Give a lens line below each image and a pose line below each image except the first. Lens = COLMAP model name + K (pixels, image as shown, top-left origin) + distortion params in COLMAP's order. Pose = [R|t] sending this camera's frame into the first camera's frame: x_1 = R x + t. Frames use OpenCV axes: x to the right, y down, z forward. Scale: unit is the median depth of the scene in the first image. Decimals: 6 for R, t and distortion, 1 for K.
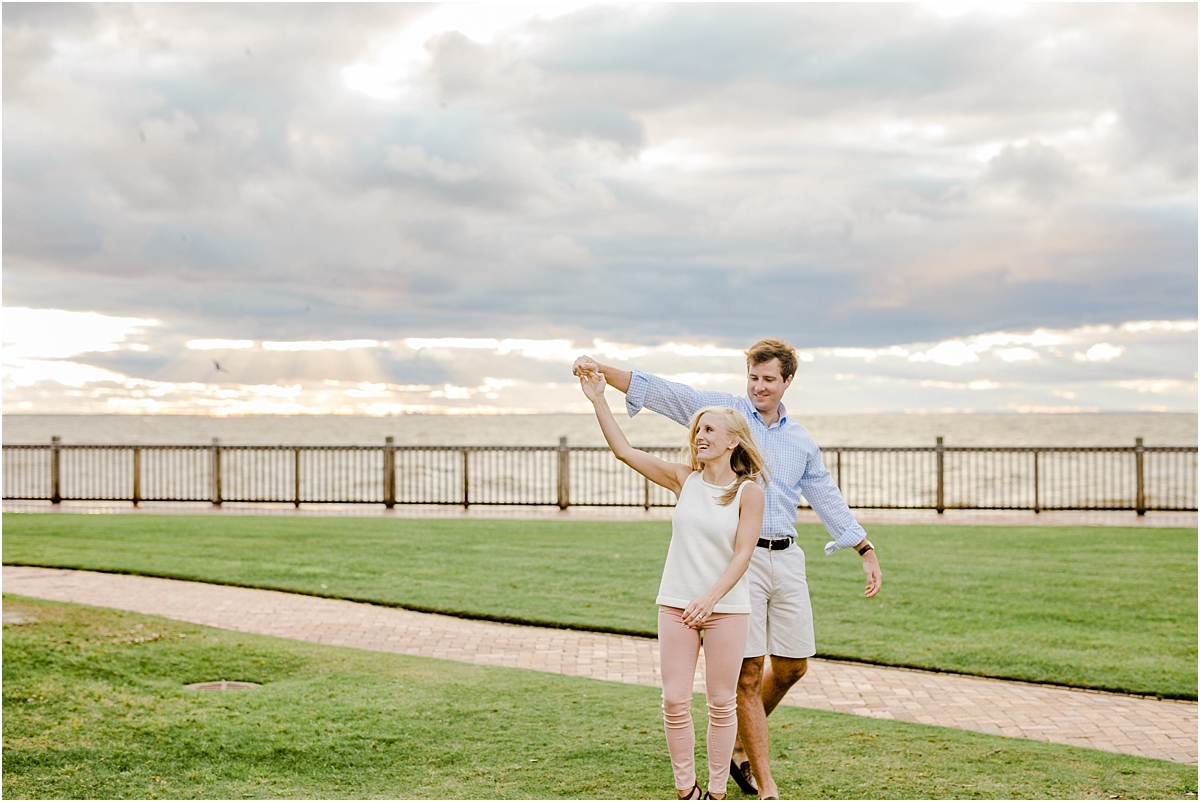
lens RADIAL K [[1727.8, 0, 600.0], [0, 1727.8, 401.0], [0, 0, 1]] dist [0.016909, 0.031110]
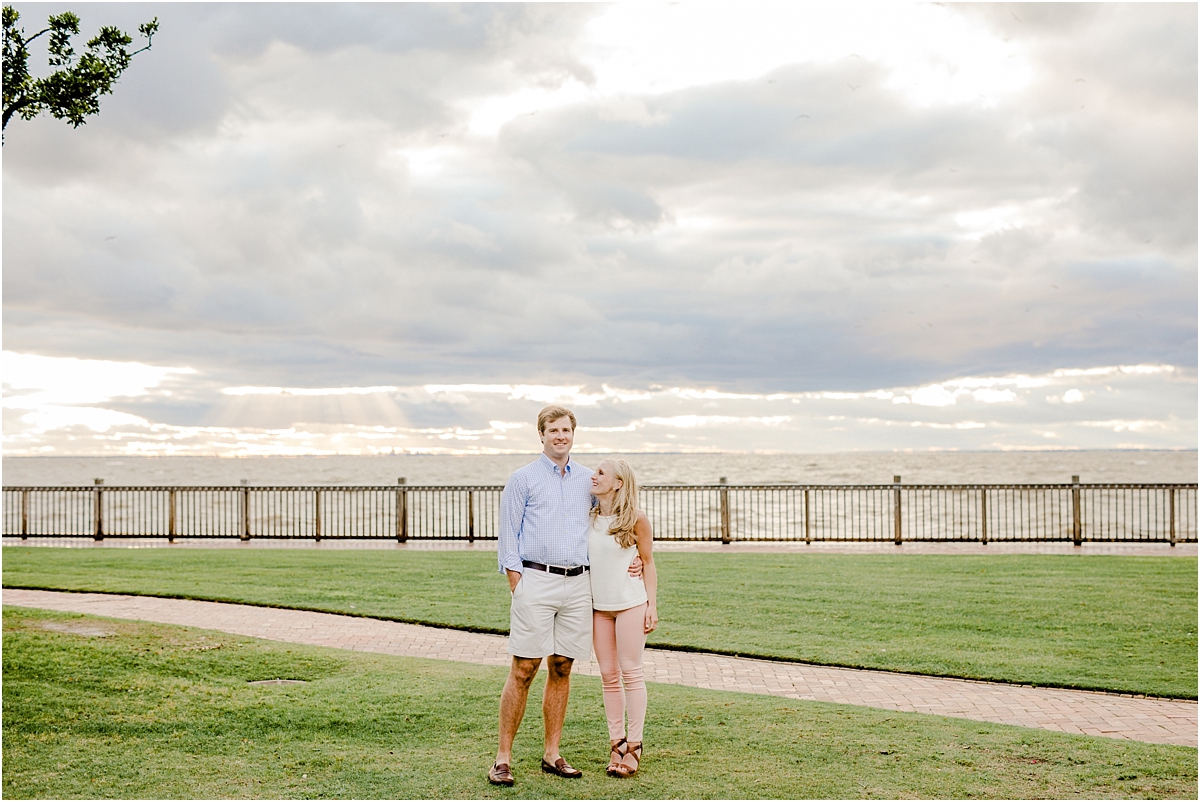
lens RADIAL K [[1727.8, 0, 600.0], [0, 1727.8, 401.0], [0, 0, 1]] dist [0.016909, 0.031110]
pose [[0.999989, -0.004665, 0.000096, 0.008268], [0.004666, 0.999733, -0.022649, -0.004727], [0.000009, 0.022649, 0.999743, -0.172223]]
